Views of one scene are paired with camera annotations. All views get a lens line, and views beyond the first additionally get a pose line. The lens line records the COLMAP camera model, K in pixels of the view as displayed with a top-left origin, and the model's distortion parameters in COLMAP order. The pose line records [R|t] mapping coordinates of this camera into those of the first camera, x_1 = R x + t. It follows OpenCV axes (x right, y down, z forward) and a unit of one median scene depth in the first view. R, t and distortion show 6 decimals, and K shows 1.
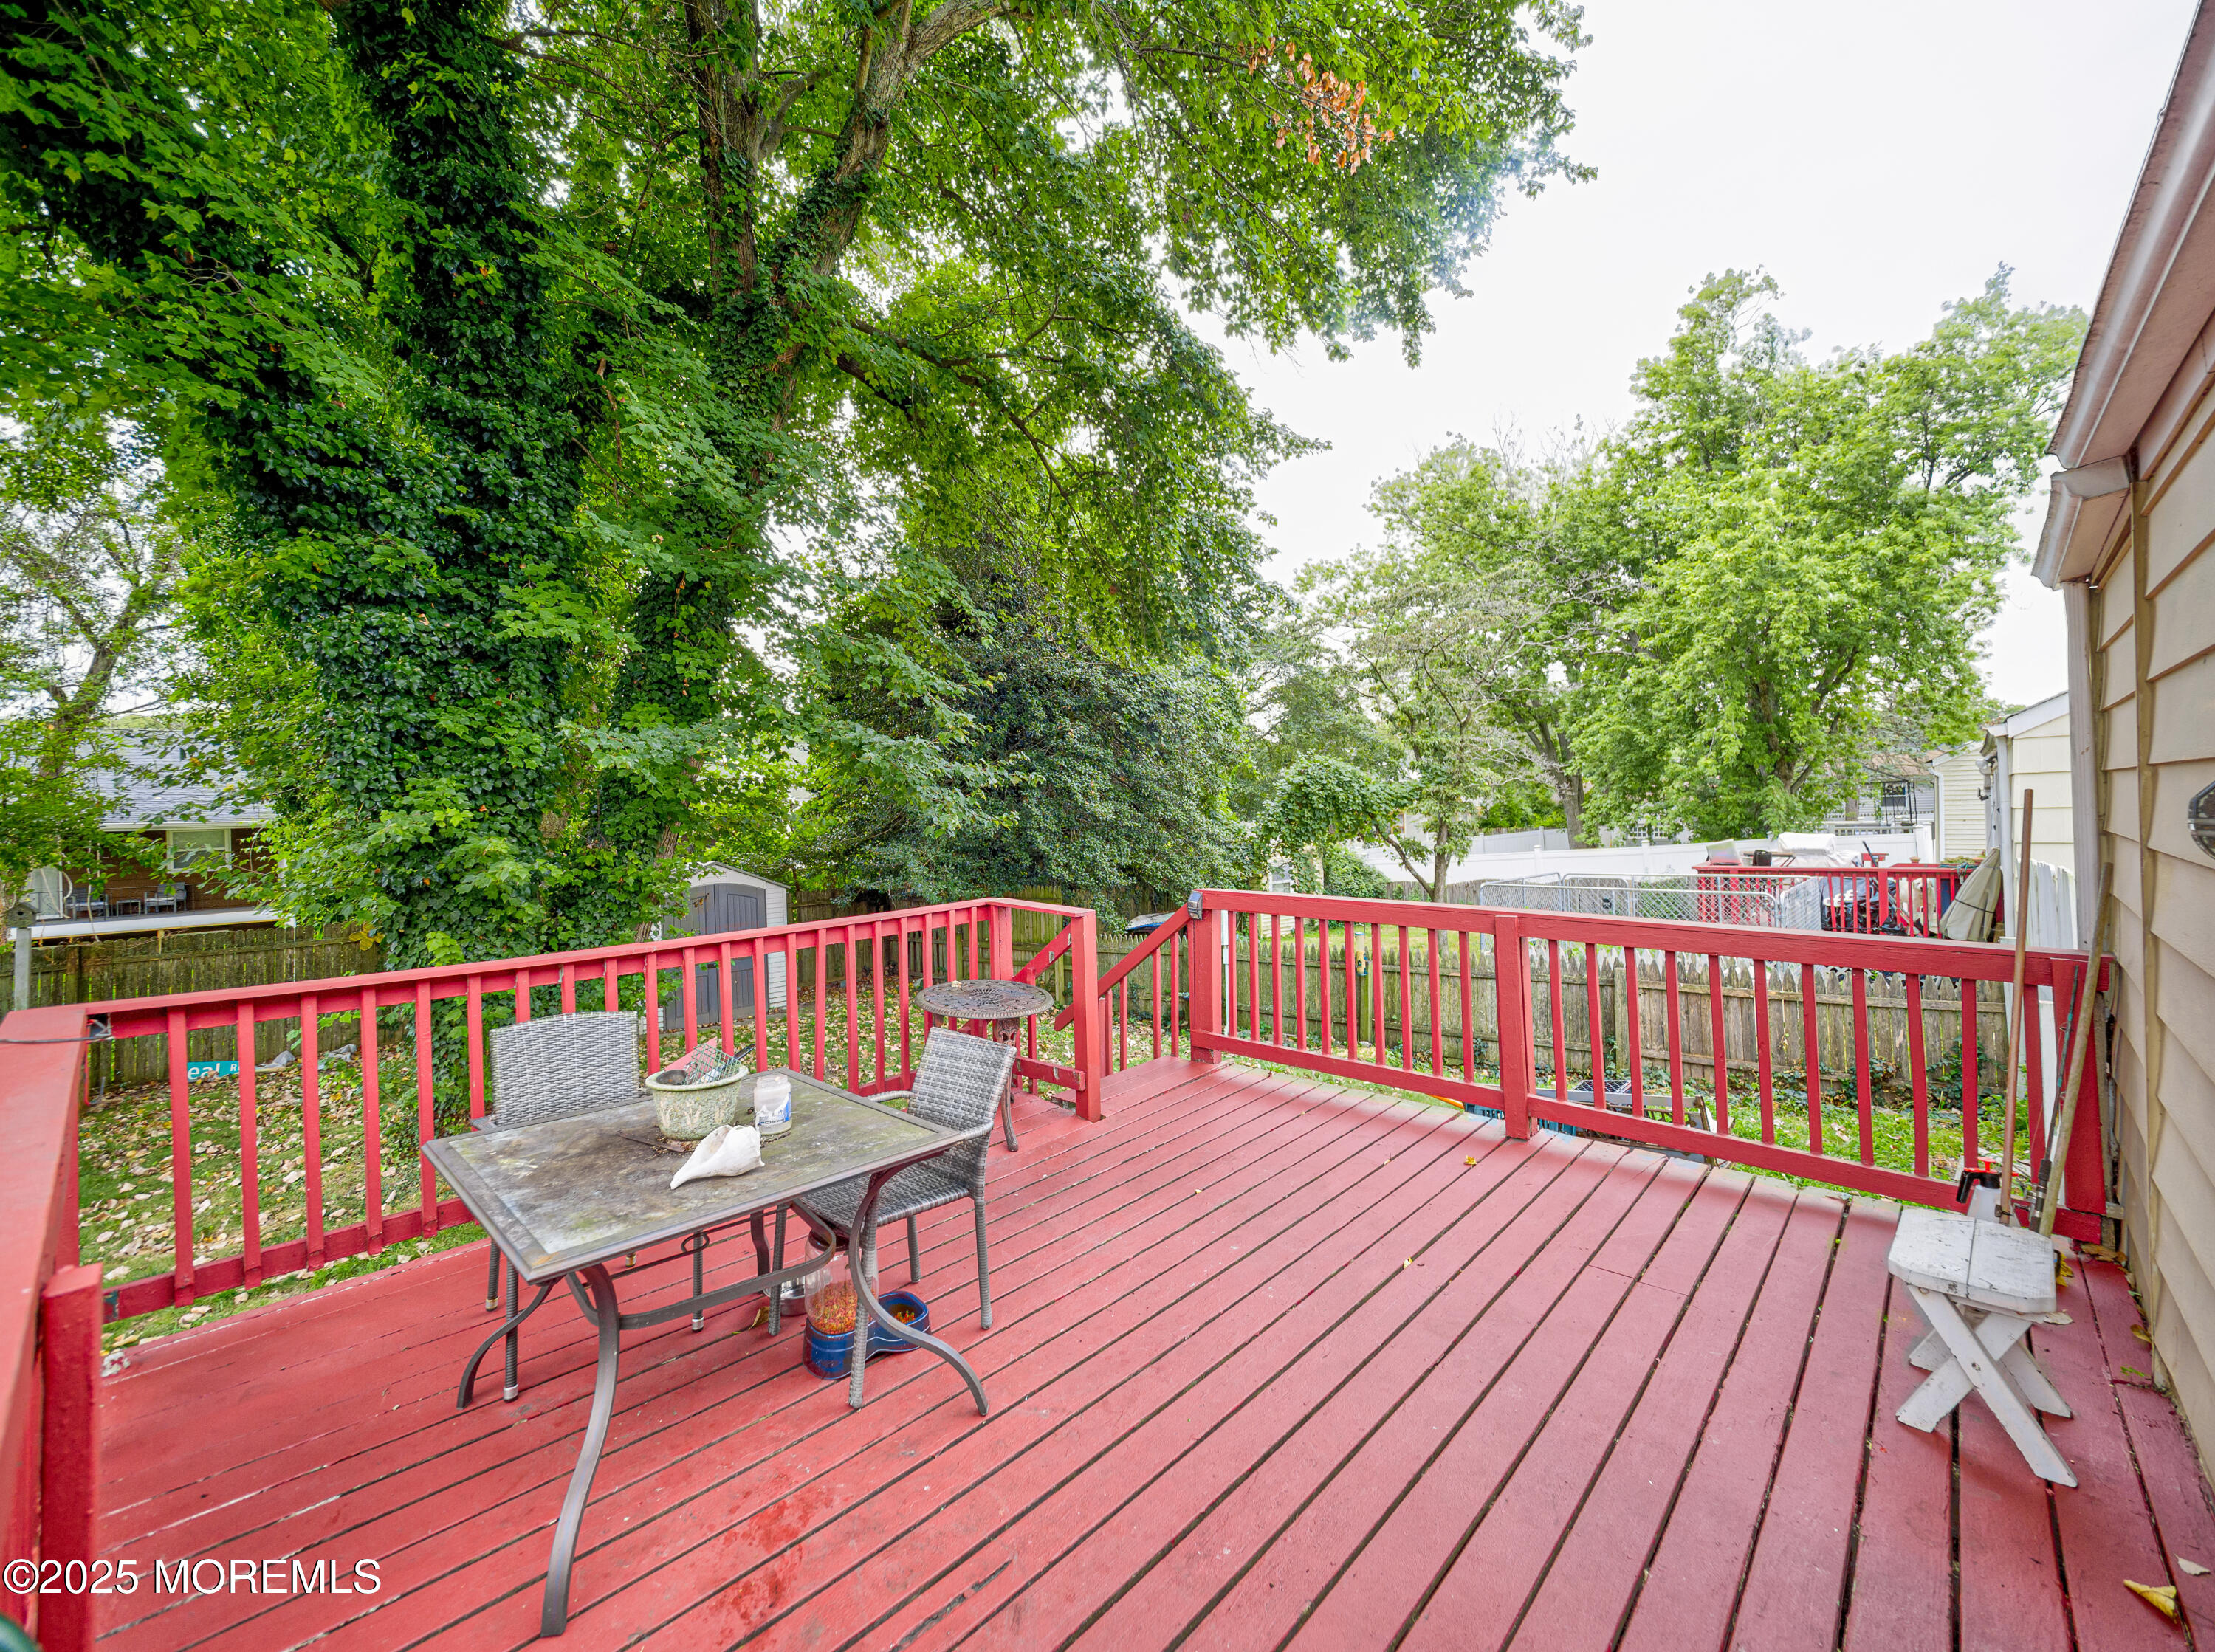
lens RADIAL K [[912.3, 0, 1097.9], [0, 912.3, 803.7], [0, 0, 1]] dist [0.060750, -0.047523]
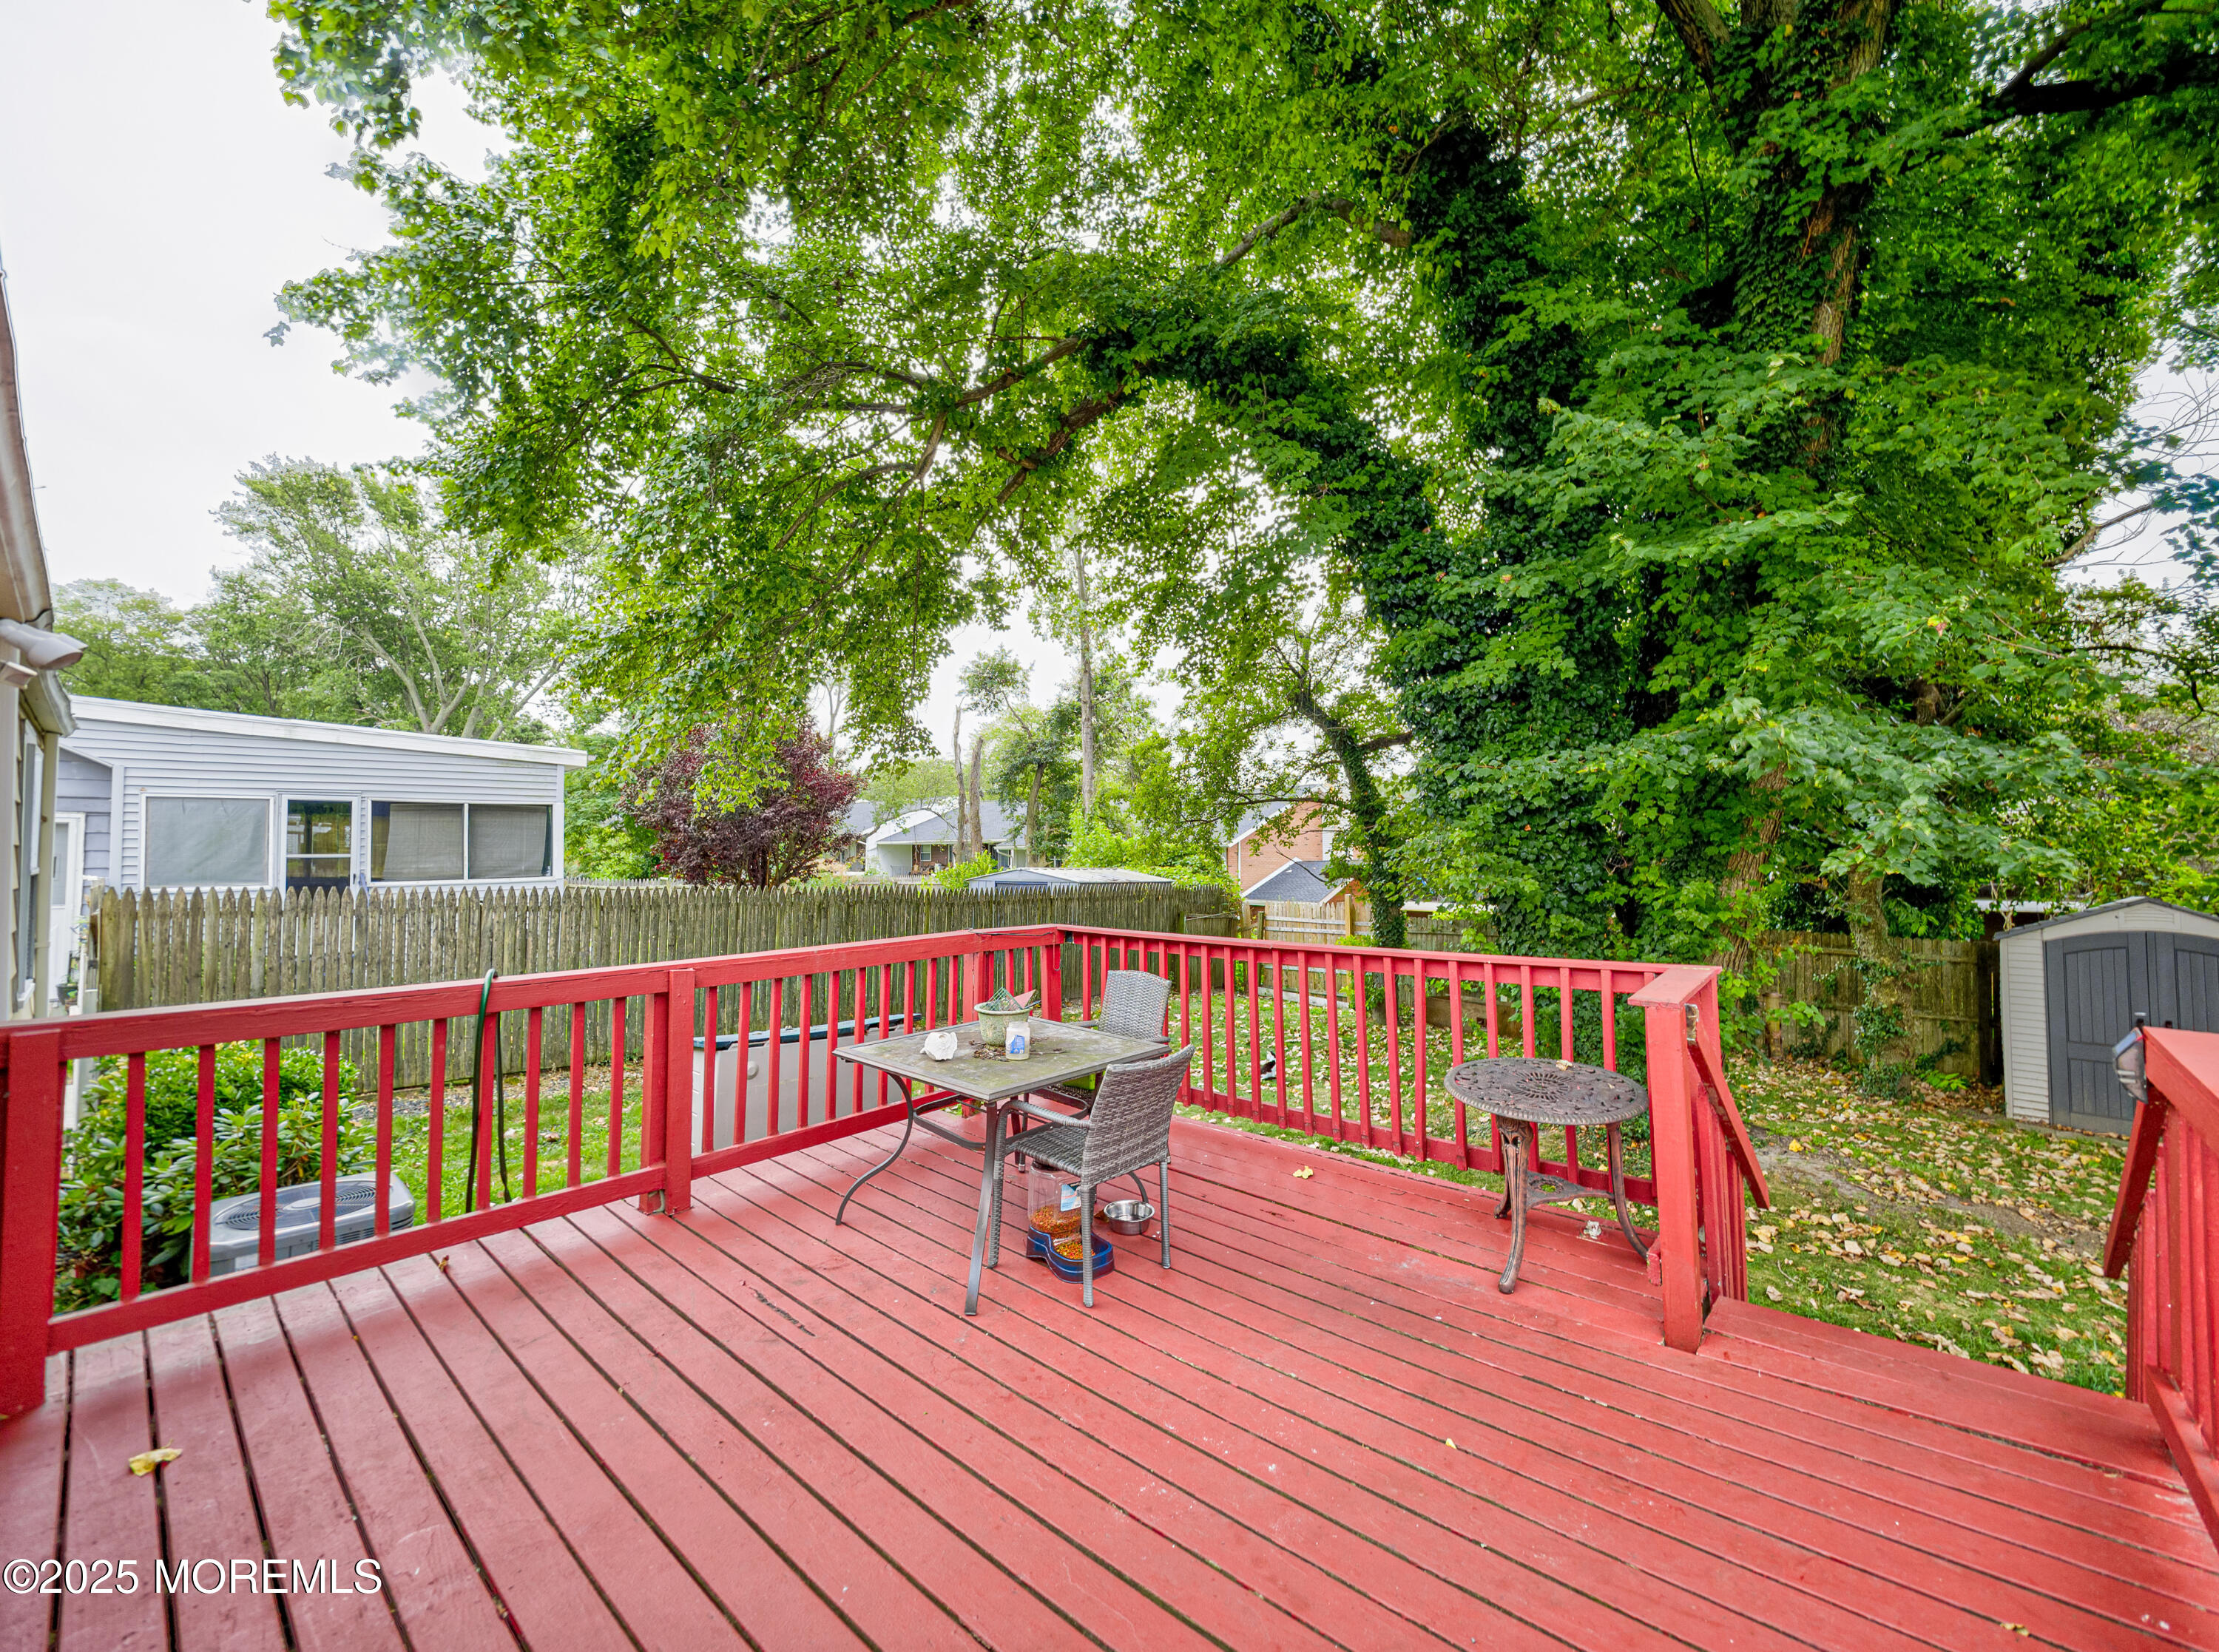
lens RADIAL K [[912.0, 0, 1109.5], [0, 912.0, 826.0], [0, 0, 1]] dist [0.030333, -0.022342]
pose [[0.029118, 0.001852, -0.999574, 0.879691], [0.009939, 0.999948, 0.002142, -0.011058], [0.999527, -0.009997, 0.029098, 0.895312]]
